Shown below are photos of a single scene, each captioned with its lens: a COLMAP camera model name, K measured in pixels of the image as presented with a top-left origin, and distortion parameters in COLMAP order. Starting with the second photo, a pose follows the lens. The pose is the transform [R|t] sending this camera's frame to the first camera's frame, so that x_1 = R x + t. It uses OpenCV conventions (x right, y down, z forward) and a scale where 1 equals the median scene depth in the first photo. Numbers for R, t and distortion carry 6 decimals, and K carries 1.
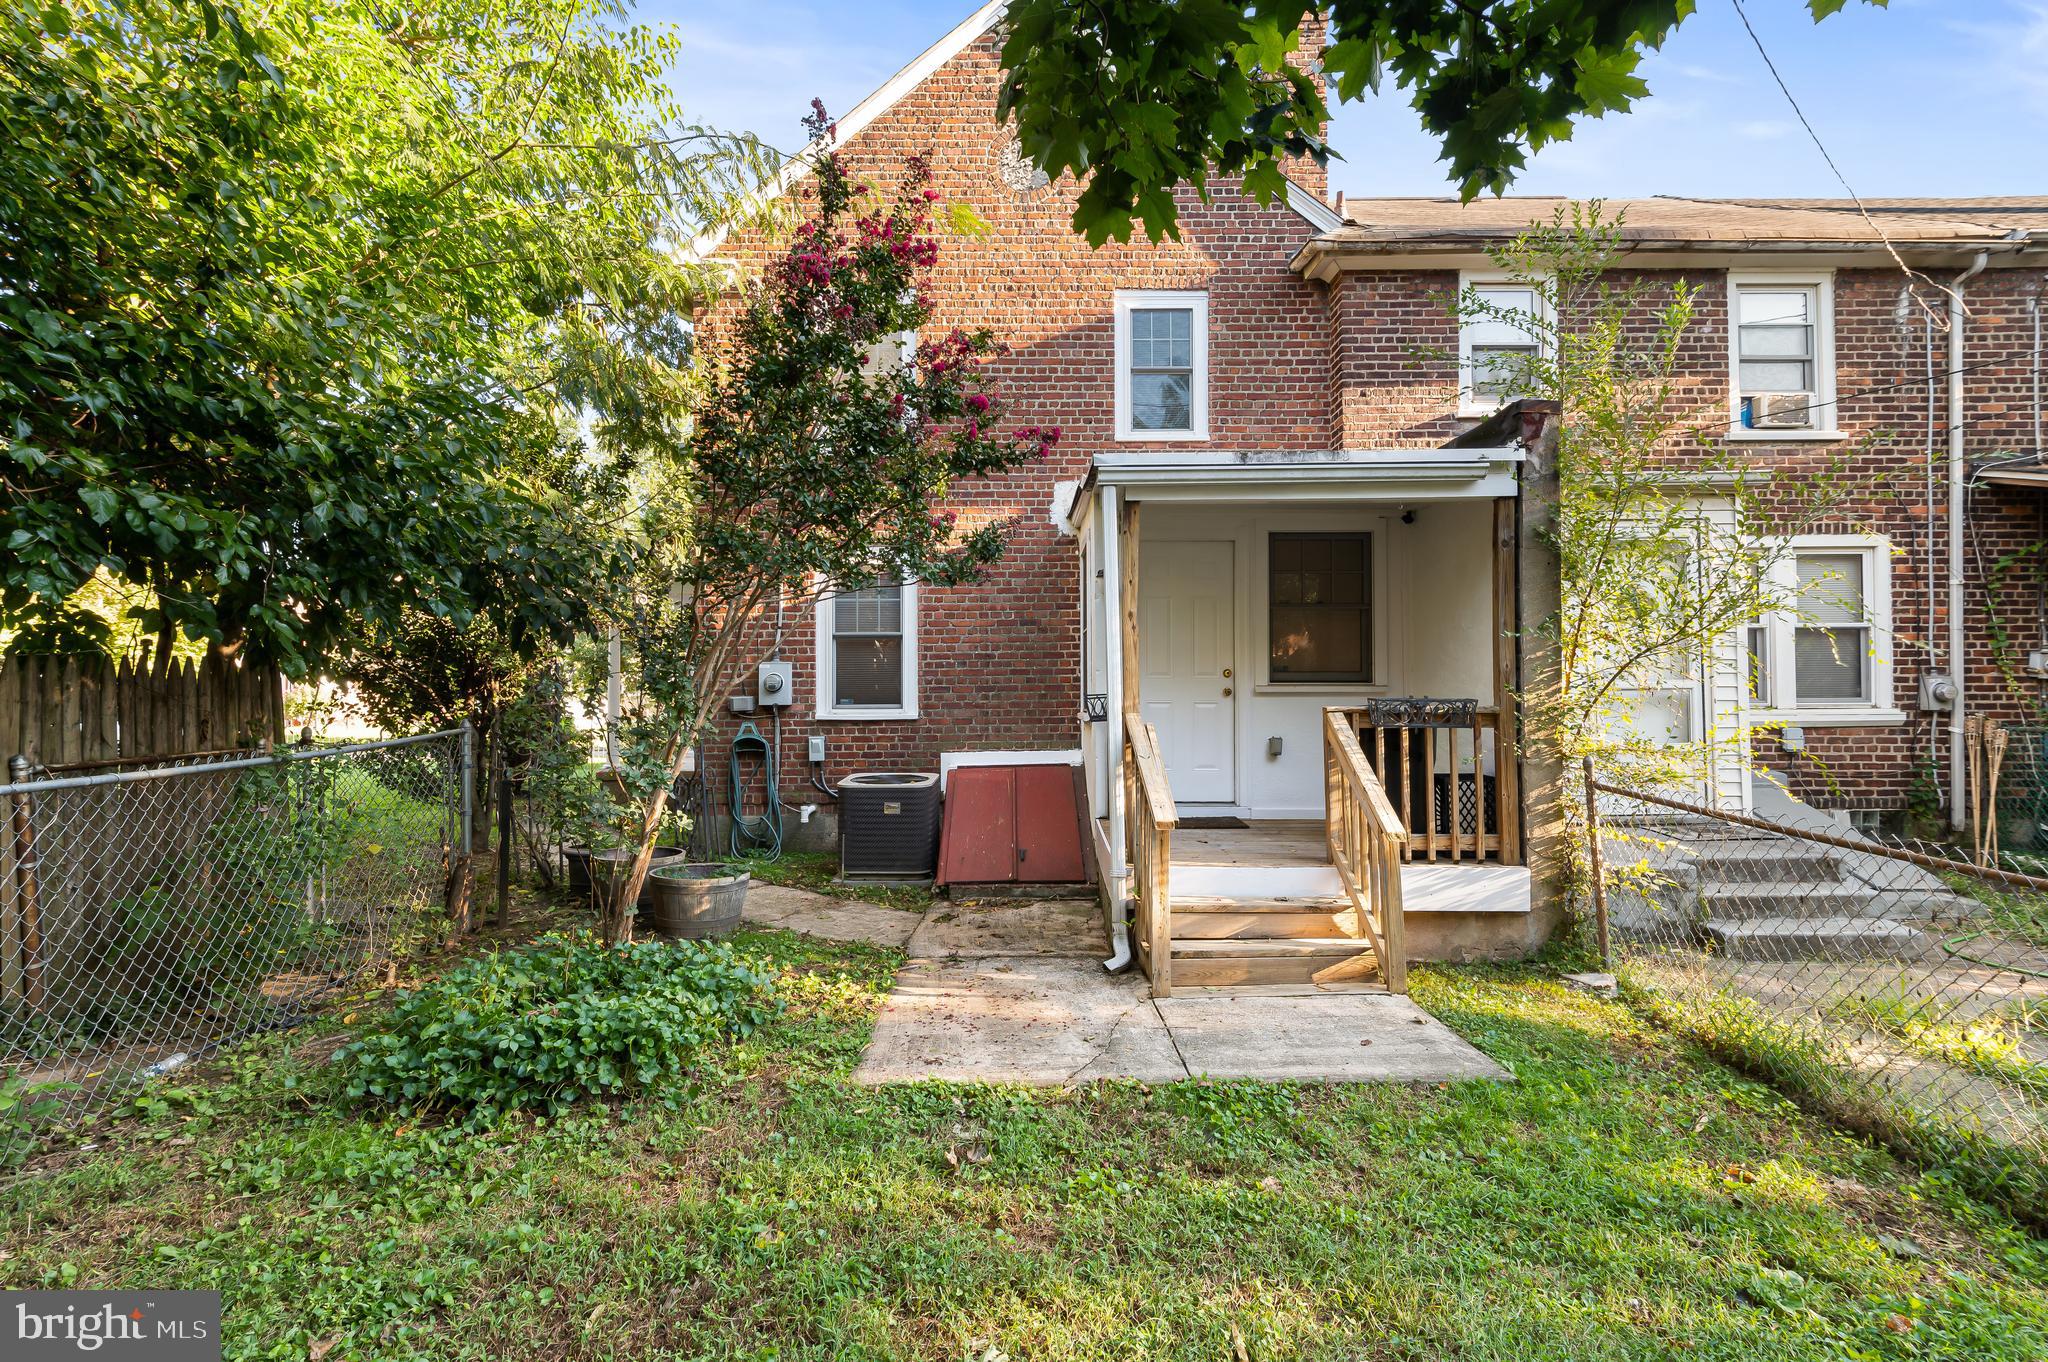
lens RADIAL K [[930.6, 0, 1015.9], [0, 930.6, 688.4], [0, 0, 1]] dist [0.030299, -0.000188]
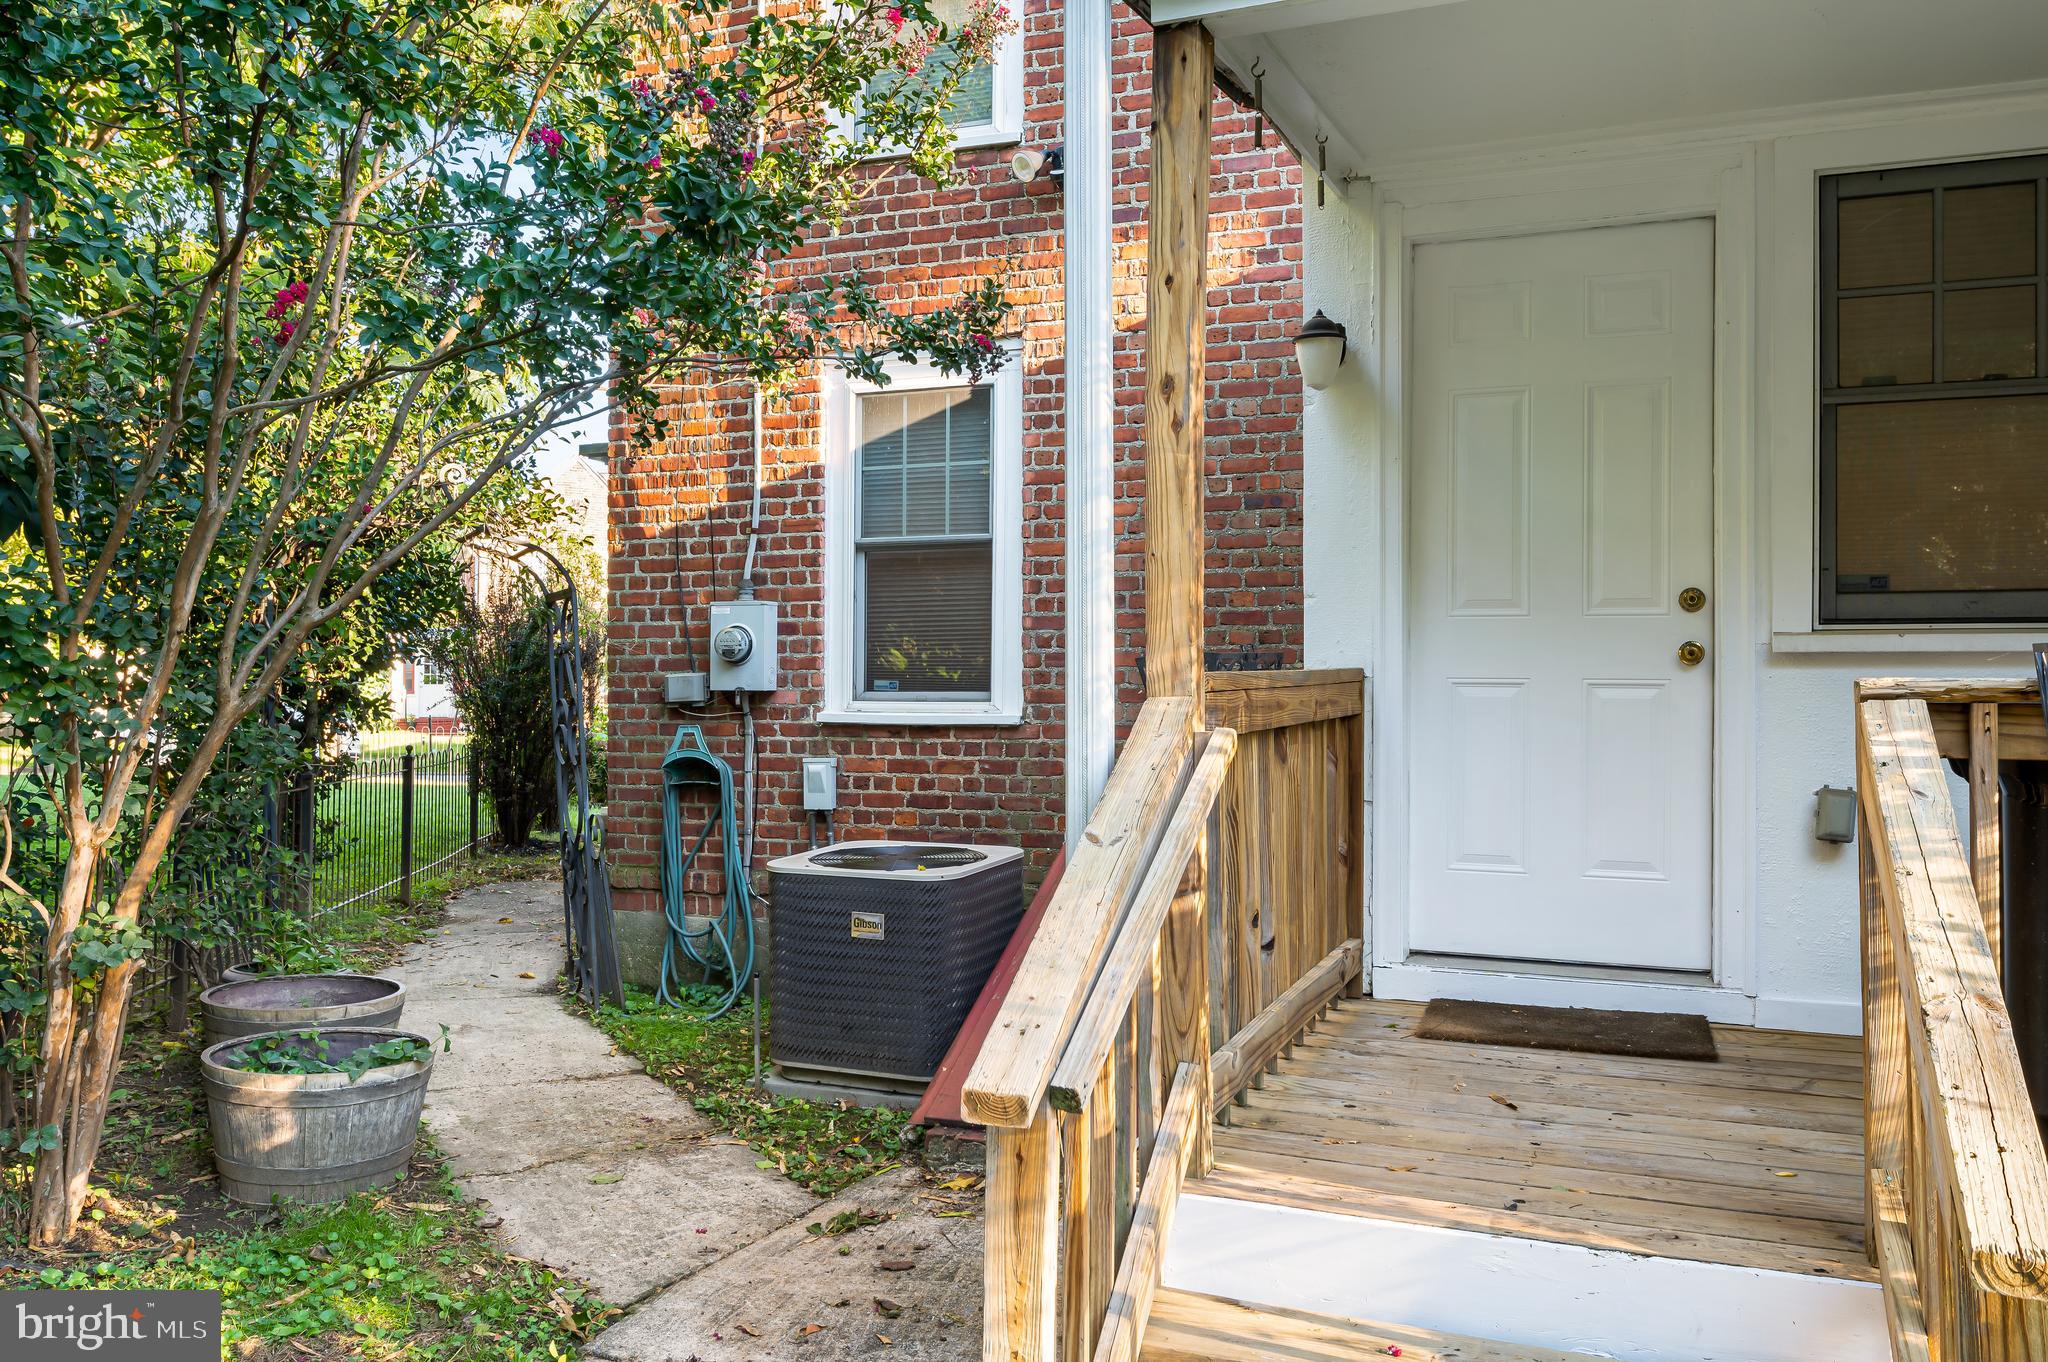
lens RADIAL K [[1540.1, 0, 1024.0], [0, 1540.1, 681.0], [0, 0, 1]] dist [0.001441, -0.002255]
pose [[0.931319, 0.006051, -0.364154, 0.167586], [-0.008322, 0.999954, -0.004667, 0.015237], [0.364109, 0.007377, 0.931327, 0.308973]]
